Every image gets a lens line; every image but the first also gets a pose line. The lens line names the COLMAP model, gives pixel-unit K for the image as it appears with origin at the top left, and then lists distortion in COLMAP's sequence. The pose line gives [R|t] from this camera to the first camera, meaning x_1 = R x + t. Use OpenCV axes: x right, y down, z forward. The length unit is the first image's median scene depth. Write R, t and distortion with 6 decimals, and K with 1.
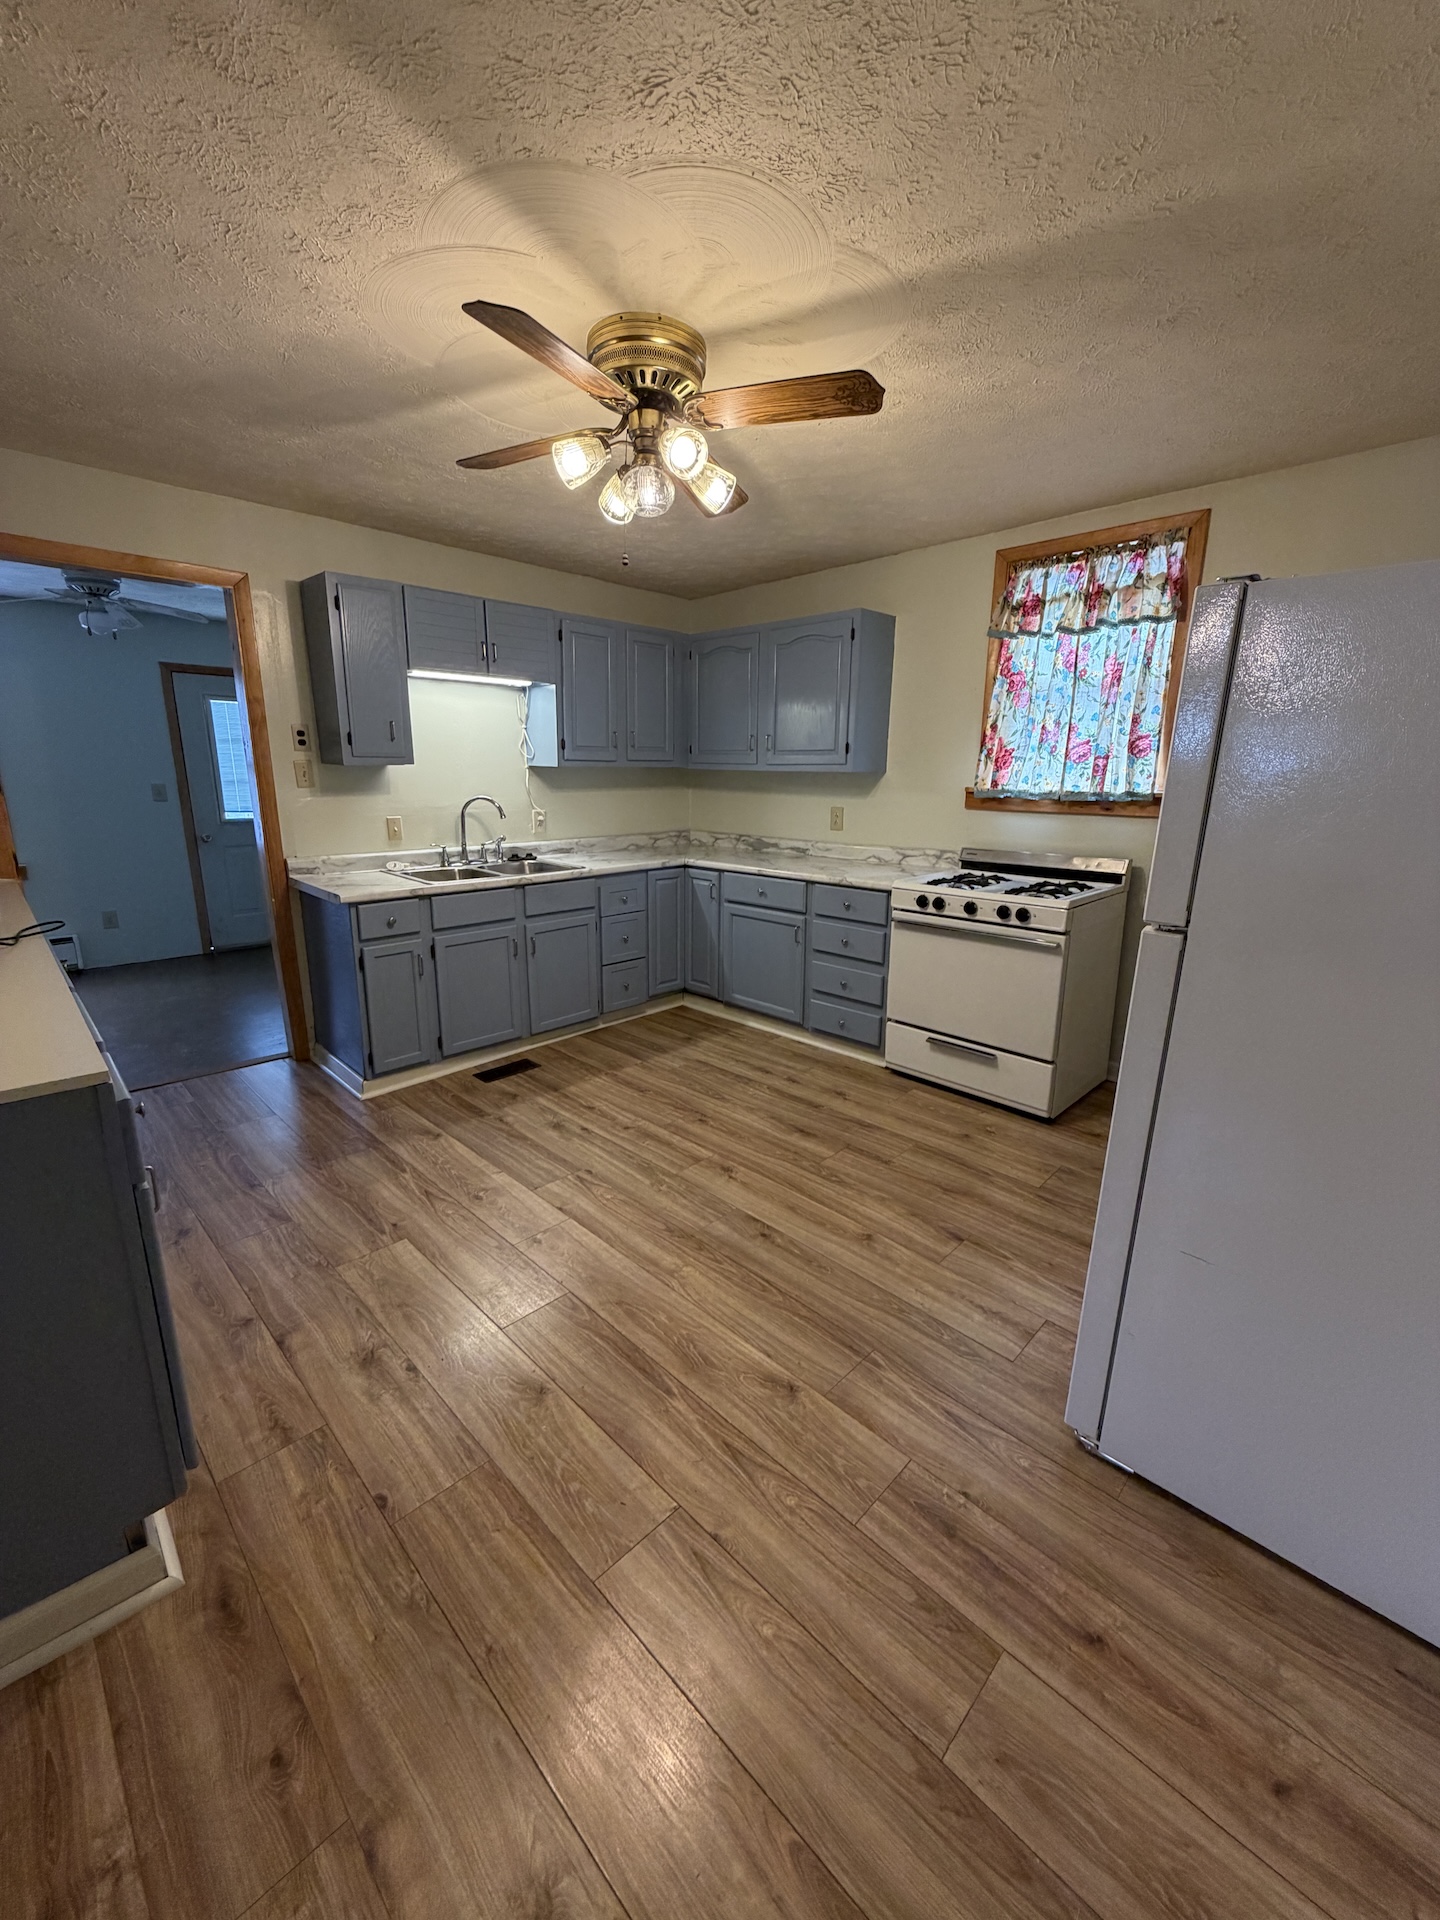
lens RADIAL K [[785.7, 0, 720.8], [0, 785.7, 947.9], [0, 0, 1]] dist [-0.000949, -0.000180]
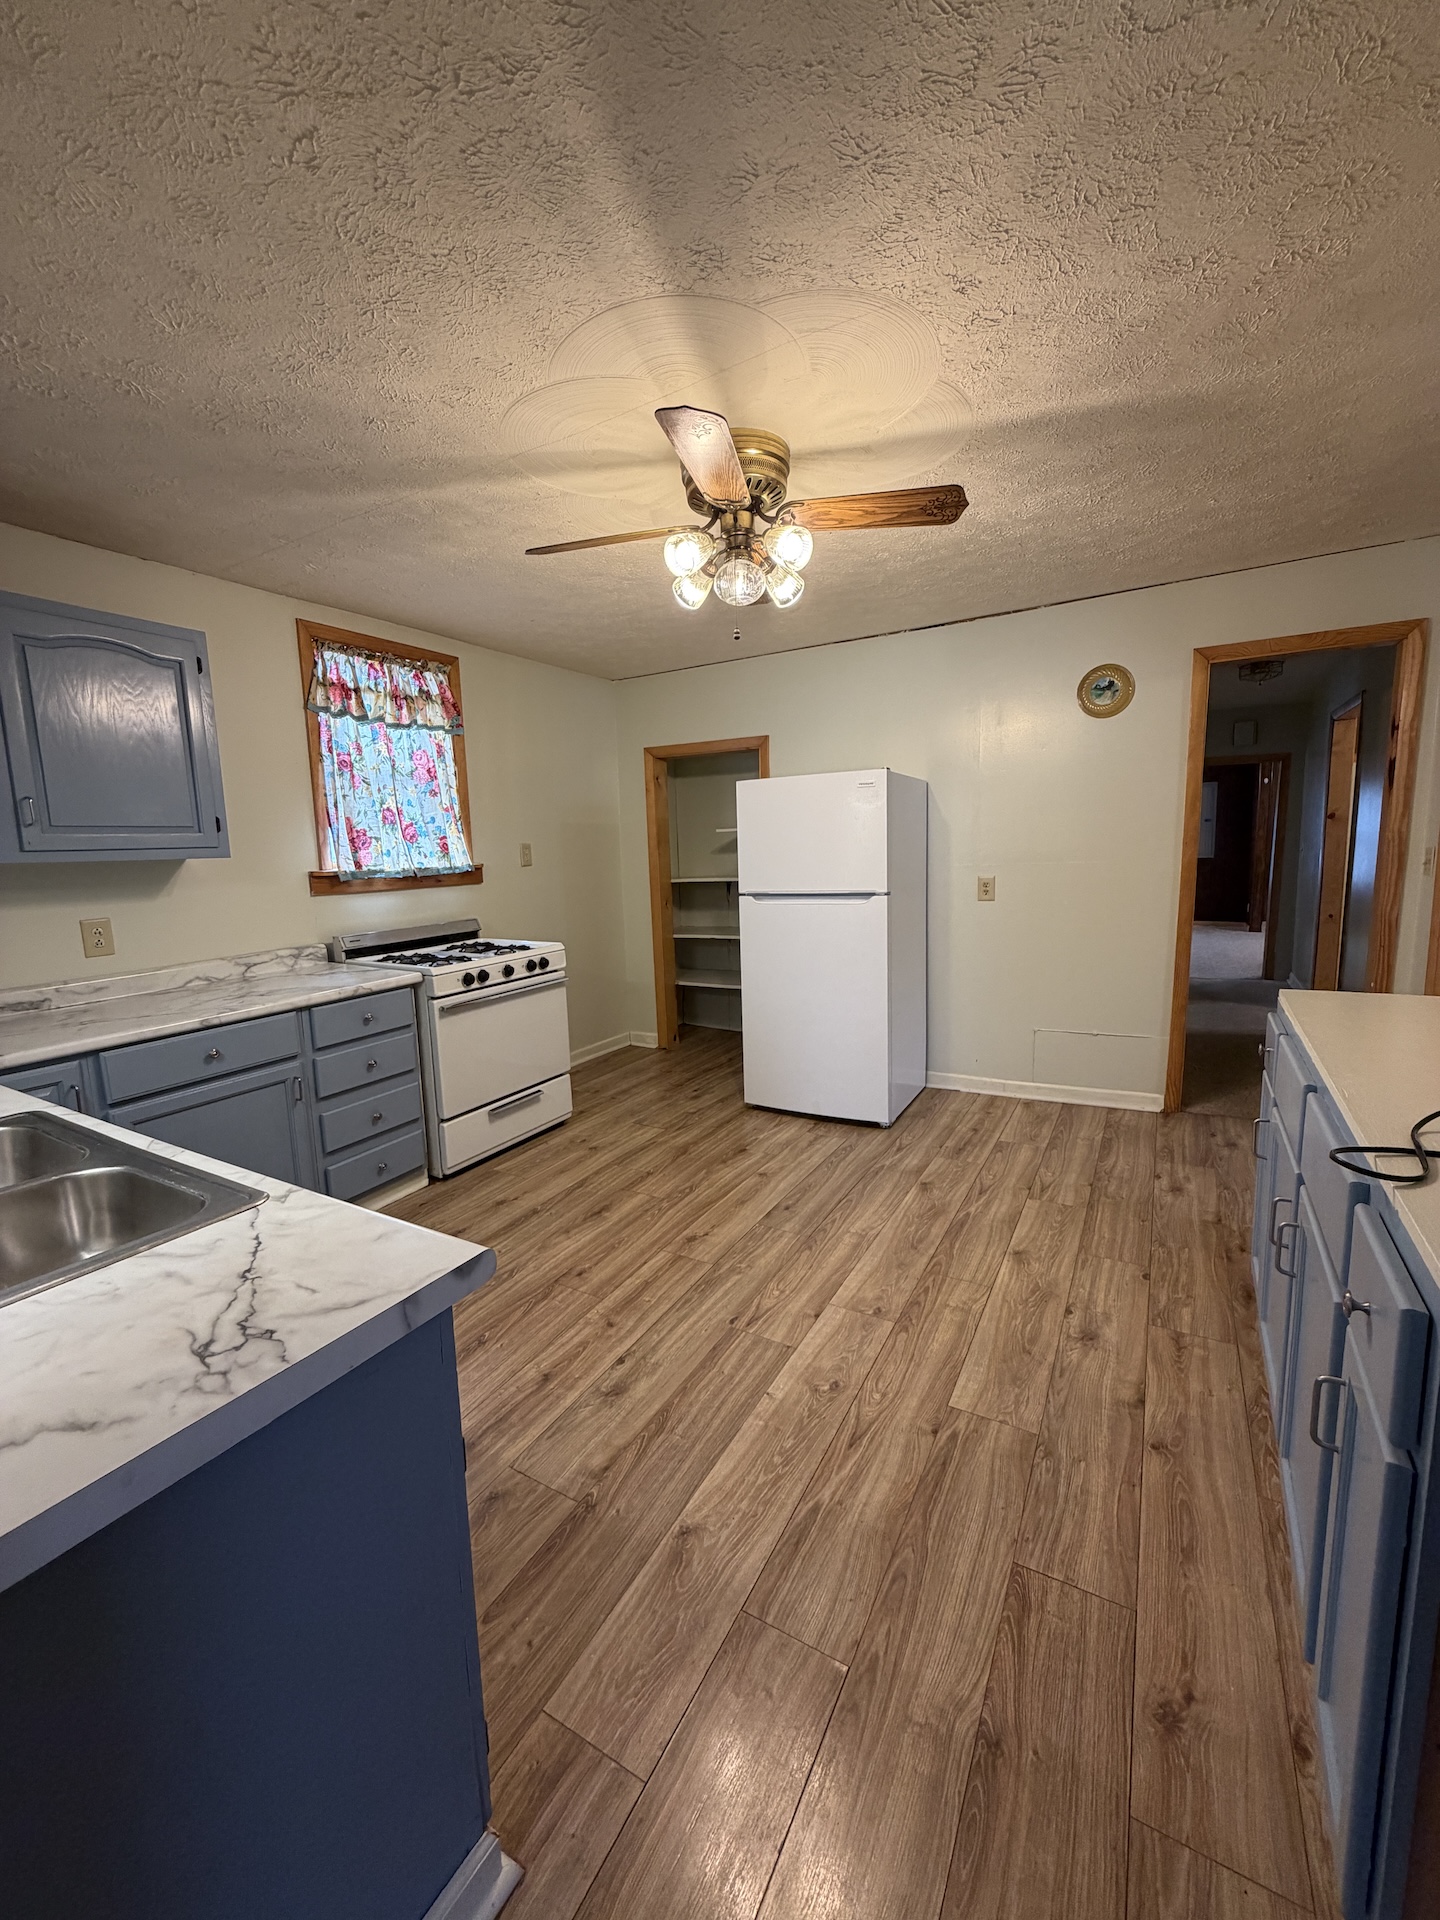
lens RADIAL K [[785.7, 0, 720.8], [0, 785.7, 947.9], [0, 0, 1]] dist [-0.000949, -0.000180]
pose [[-0.273208, -0.124414, 0.953876, -0.891789], [0.242942, 0.950533, 0.193561, -0.245967], [-0.930772, 0.284619, -0.229468, 1.079074]]
